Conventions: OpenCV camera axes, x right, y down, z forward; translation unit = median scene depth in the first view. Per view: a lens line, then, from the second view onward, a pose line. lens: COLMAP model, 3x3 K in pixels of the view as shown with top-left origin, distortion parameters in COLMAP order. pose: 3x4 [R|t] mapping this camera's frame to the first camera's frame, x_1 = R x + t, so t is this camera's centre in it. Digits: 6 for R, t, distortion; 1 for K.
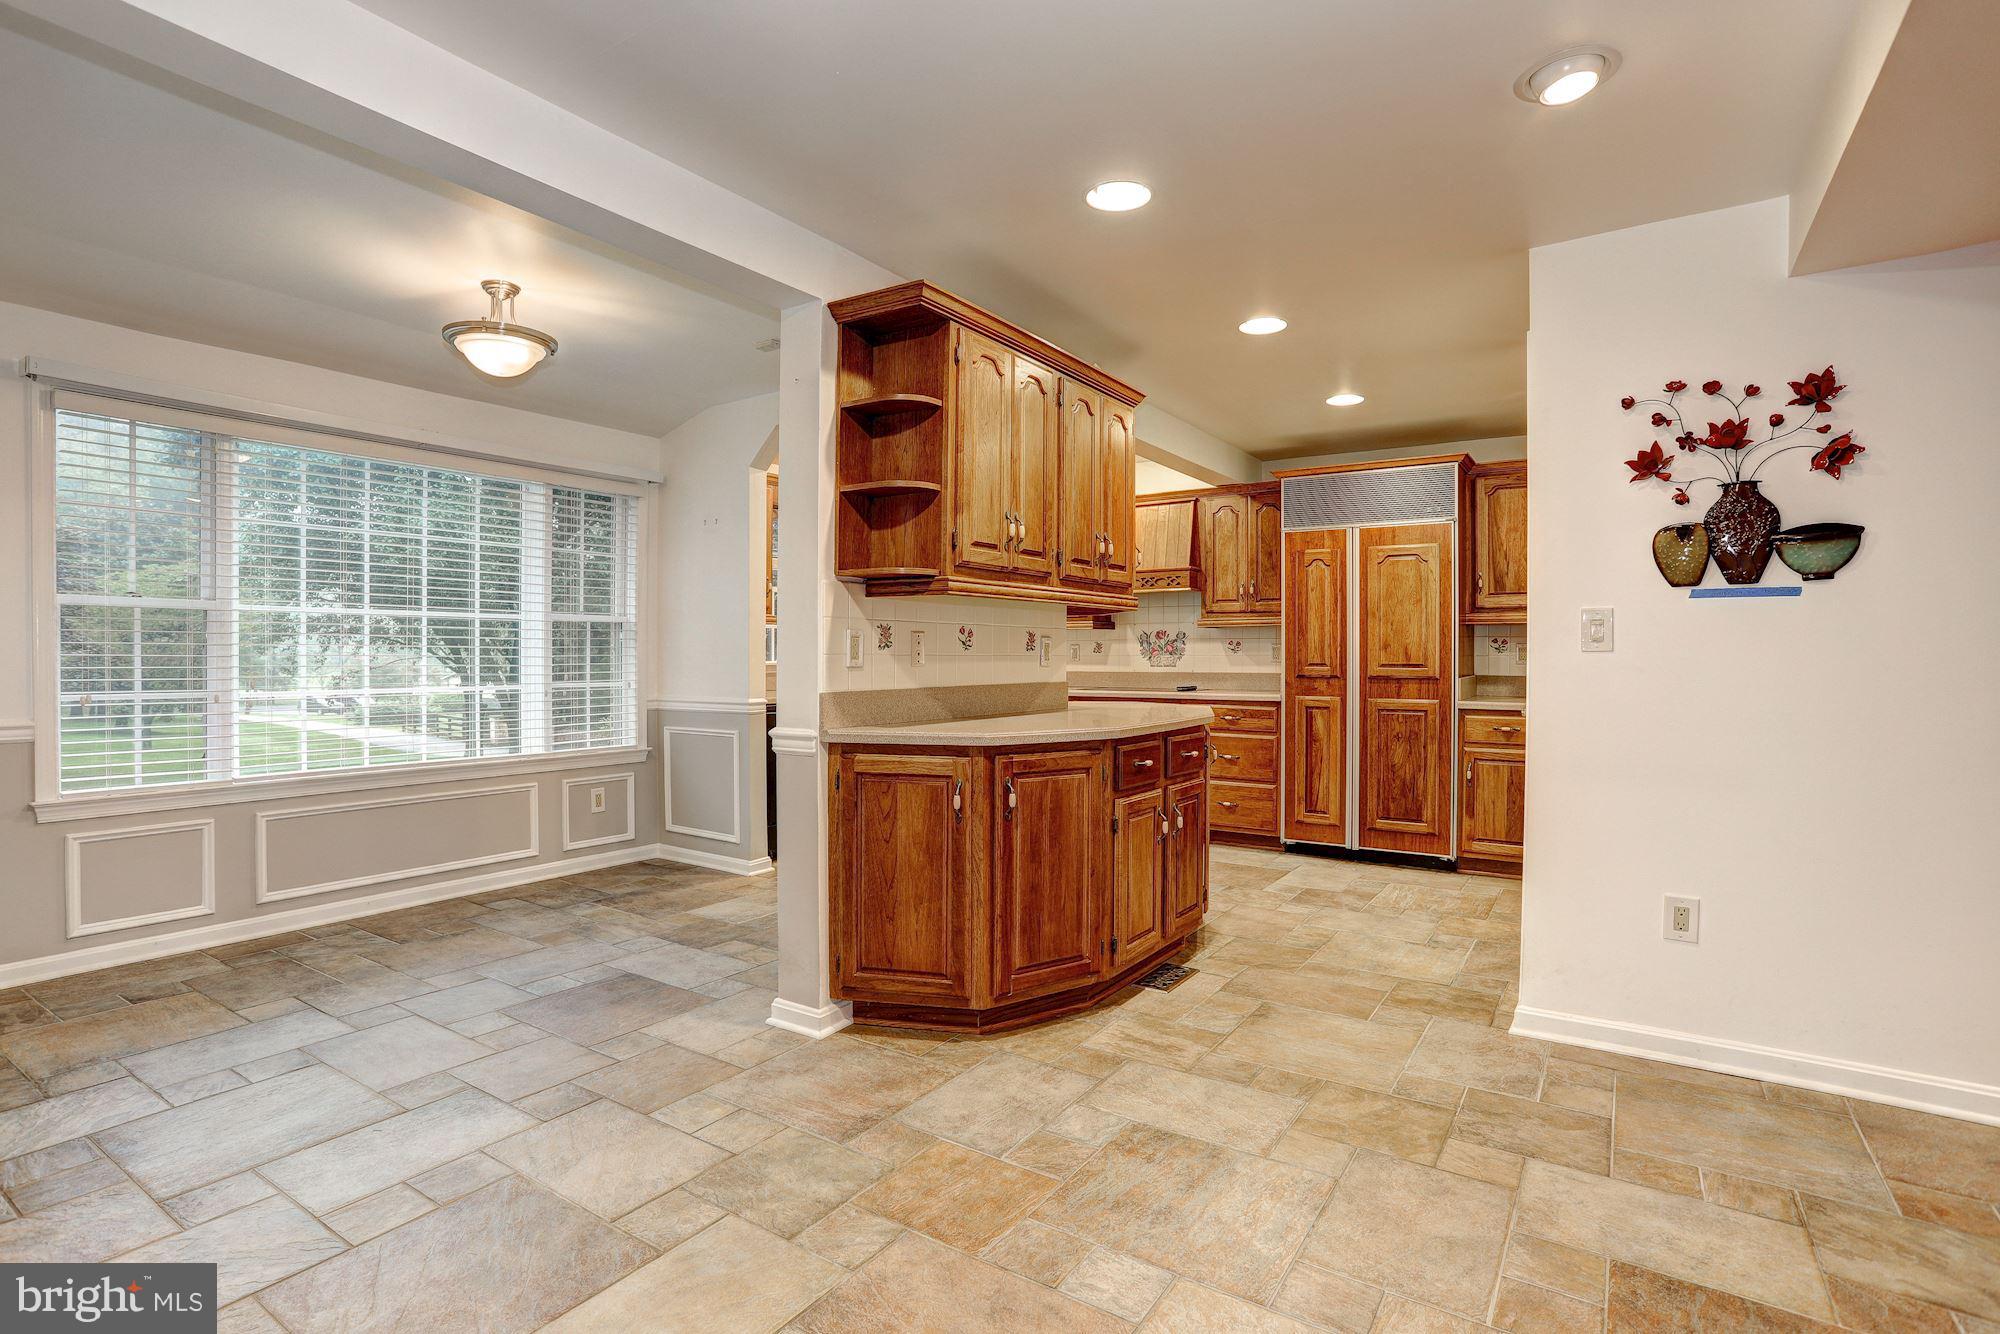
lens RADIAL K [[965.2, 0, 992.1], [0, 965.2, 669.3], [0, 0, 1]] dist [-0.031577, 0.004157]
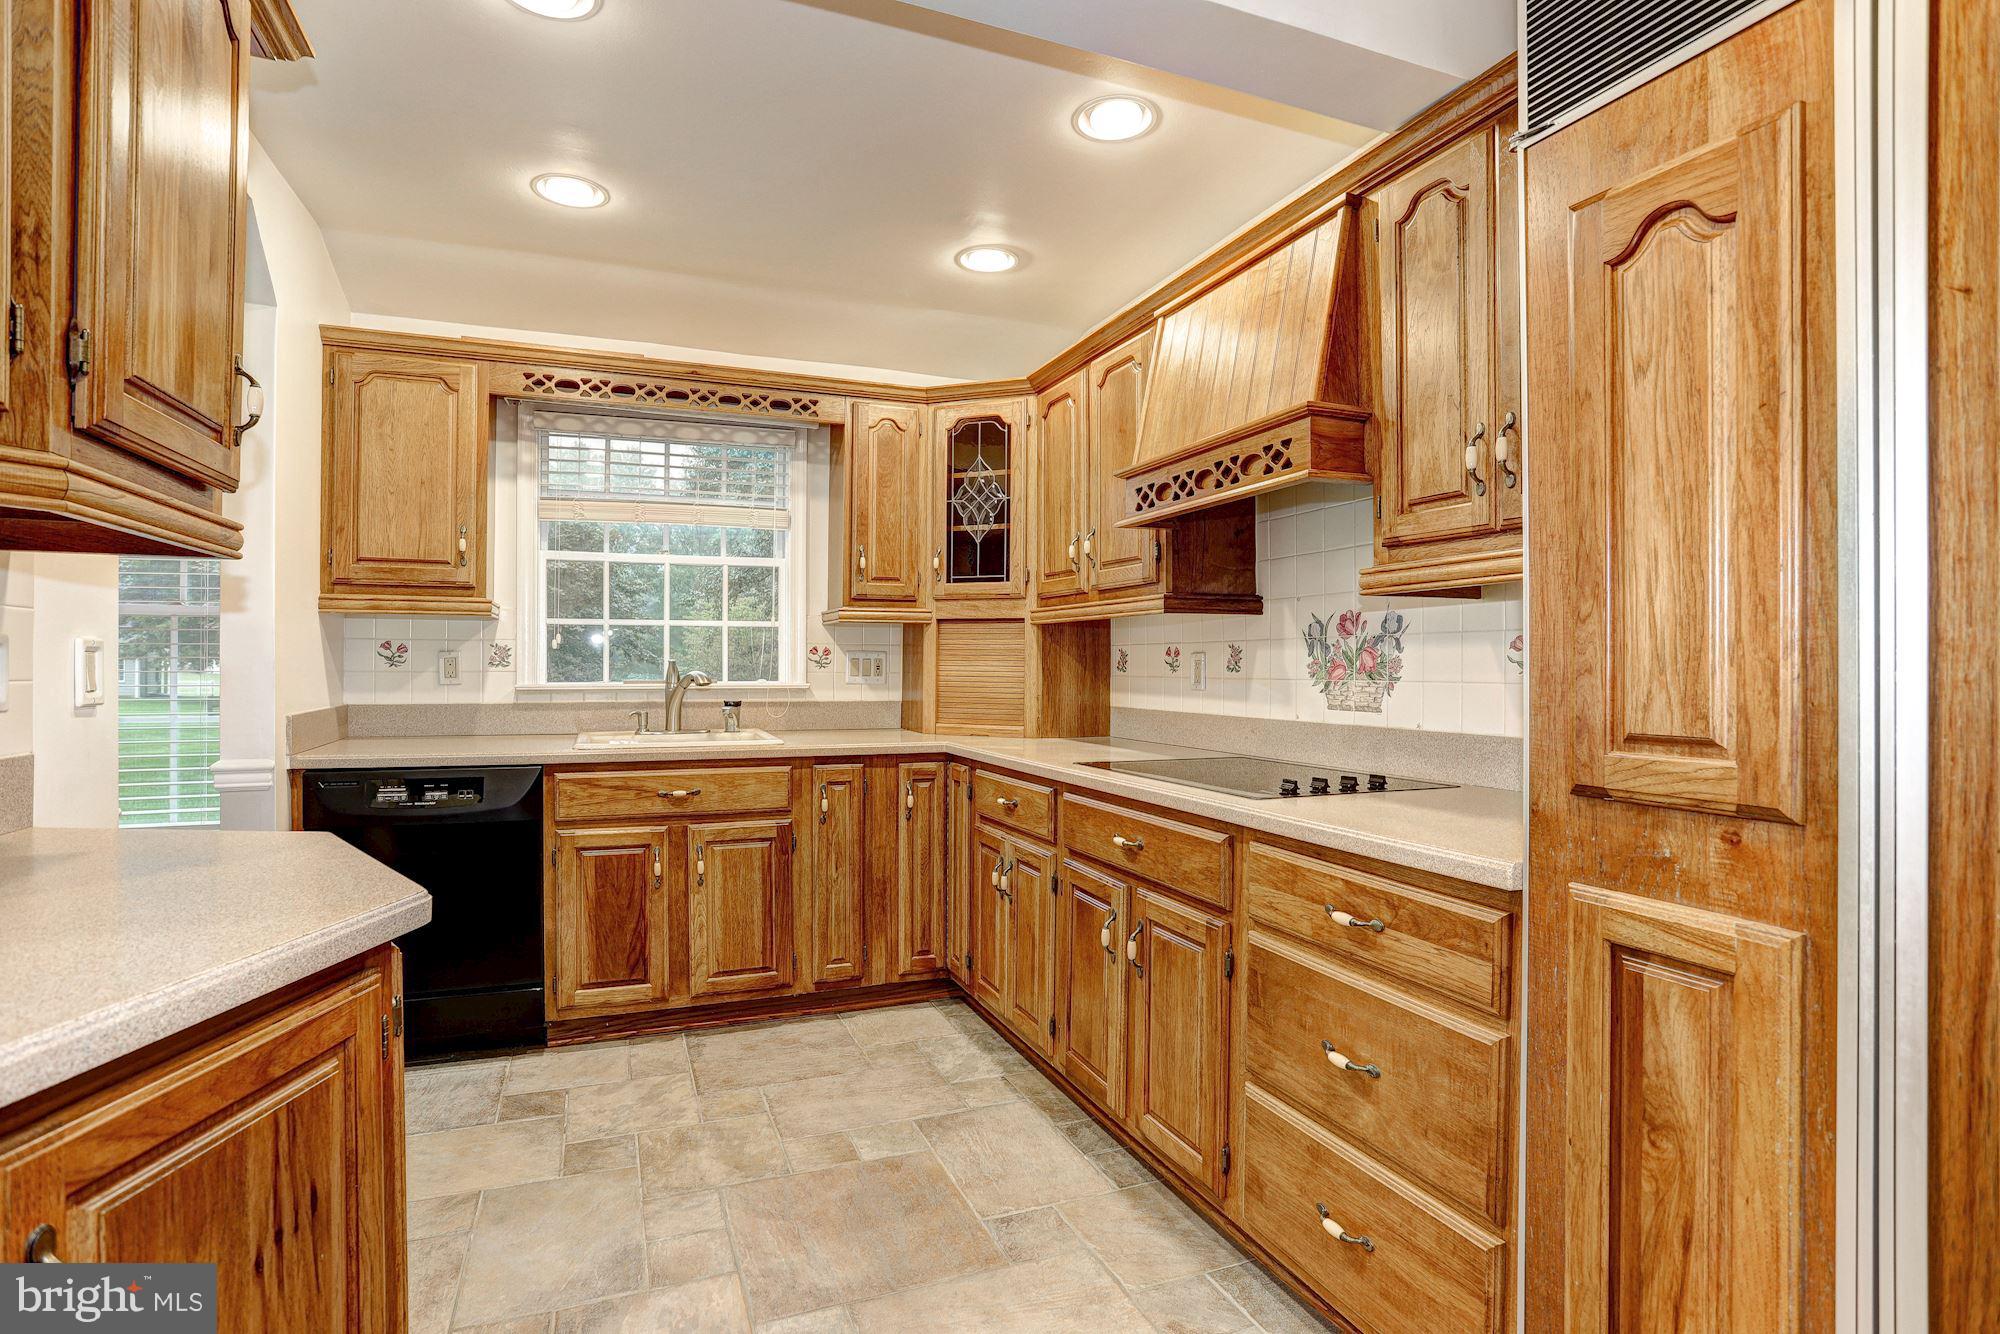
lens RADIAL K [[971.4, 0, 974.5], [0, 971.4, 669.8], [0, 0, 1]] dist [-0.051540, 0.015879]
pose [[0.818190, 0.006026, -0.574916, 0.338711], [-0.013237, 0.999877, -0.008357, -0.016634], [0.574795, 0.014448, 0.818170, 0.771747]]
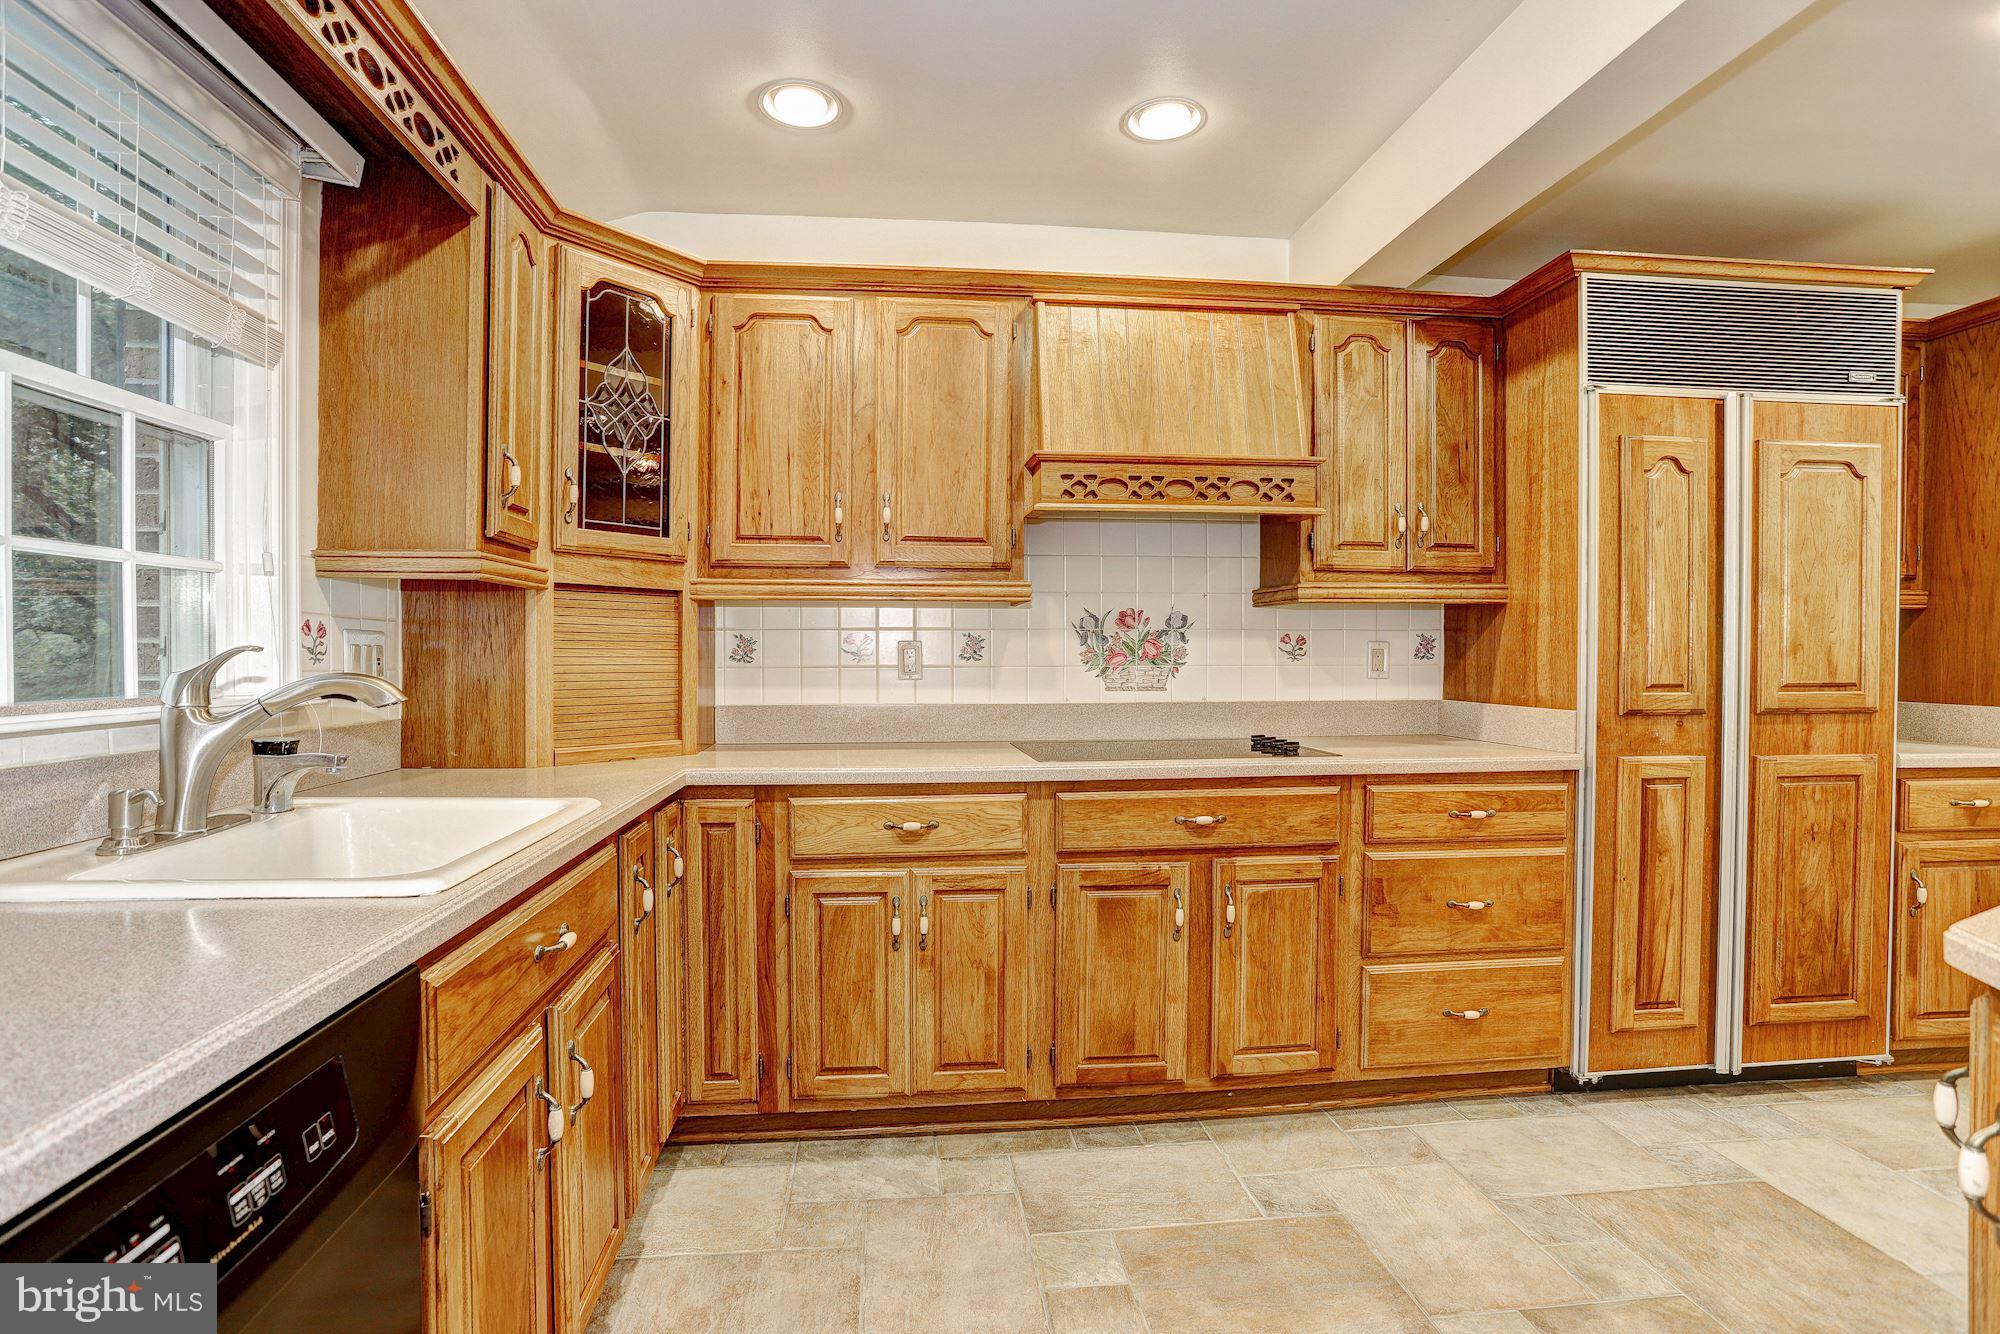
lens RADIAL K [[971.4, 0, 999.6], [0, 971.4, 667.3], [0, 0, 1]] dist [-0.051540, 0.015879]
pose [[0.772742, -0.009987, 0.634641, -0.198670], [0.011334, 0.999934, 0.001935, -0.019027], [-0.634619, 0.005698, 0.772804, 0.865053]]
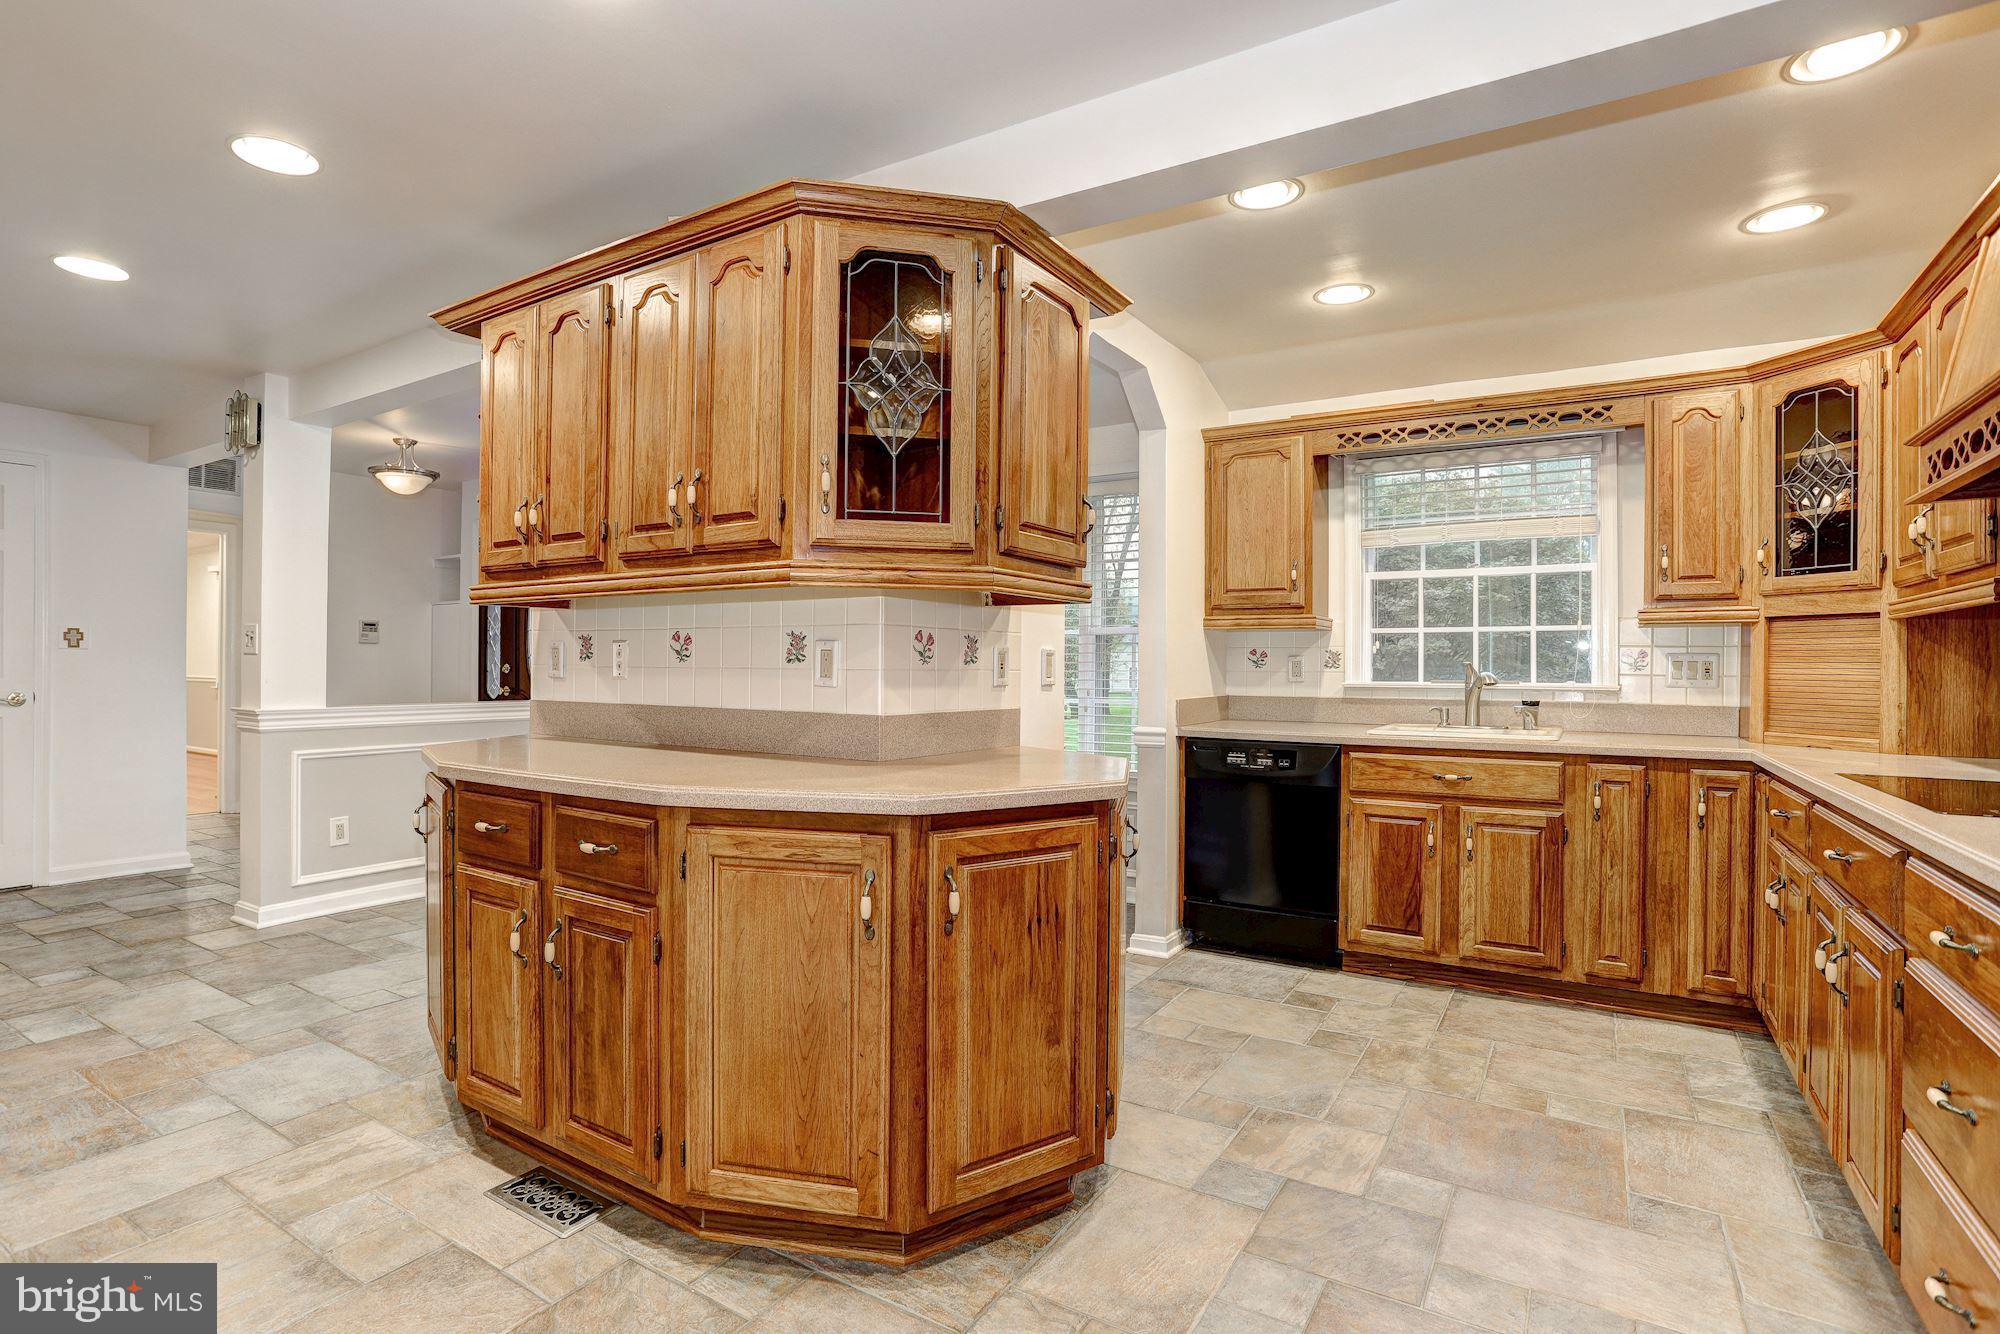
lens RADIAL K [[971.4, 0, 1004.4], [0, 971.4, 669.2], [0, 0, 1]] dist [-0.051540, 0.015879]
pose [[0.041517, 0.001844, -0.999136, 0.507813], [-0.023577, 0.999722, 0.000865, -0.013256], [0.998860, 0.023521, 0.041548, 0.806070]]
